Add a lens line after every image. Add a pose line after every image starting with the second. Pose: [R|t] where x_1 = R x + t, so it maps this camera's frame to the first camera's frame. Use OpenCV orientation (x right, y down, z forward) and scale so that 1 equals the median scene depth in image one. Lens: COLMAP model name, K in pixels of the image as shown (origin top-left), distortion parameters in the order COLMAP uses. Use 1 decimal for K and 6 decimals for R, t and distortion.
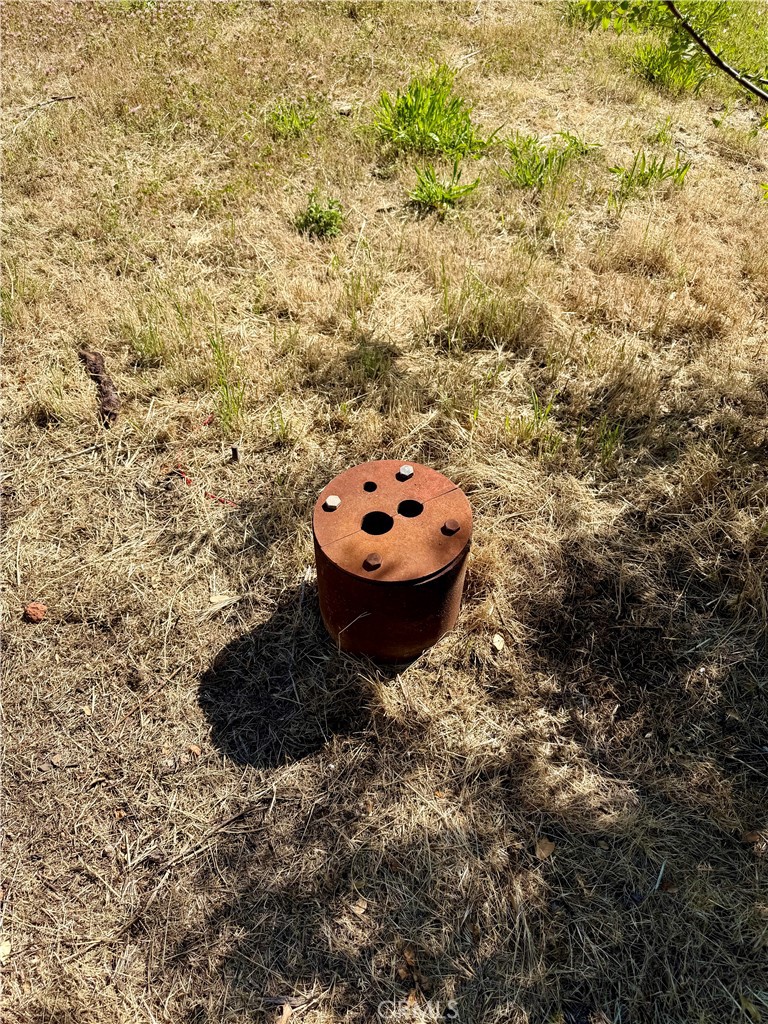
lens RADIAL K [[721.8, 0, 380.8], [0, 721.8, 509.4], [0, 0, 1]] dist [0.040778, -0.047828]
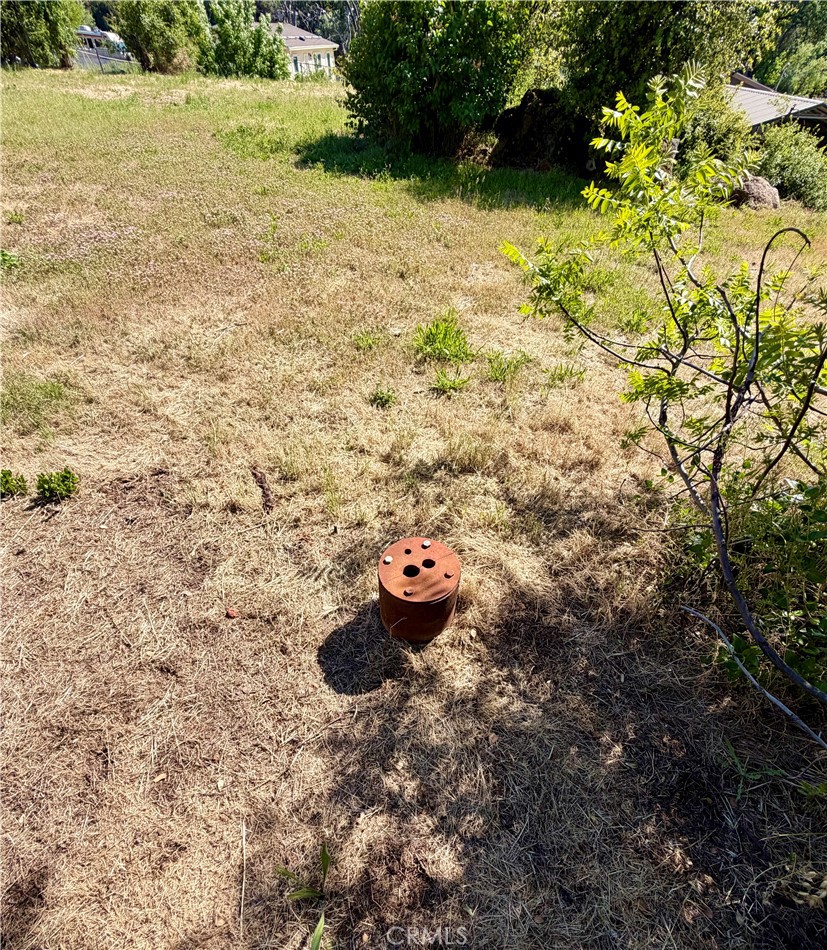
lens RADIAL K [[460.1, 0, 415.4], [0, 460.1, 523.7], [0, 0, 1]] dist [-0.001189, -0.000774]
pose [[0.999806, 0.018720, 0.006205, -0.003816], [-0.018335, 0.998192, -0.057245, -0.030288], [-0.007265, 0.057120, 0.998341, -0.212561]]
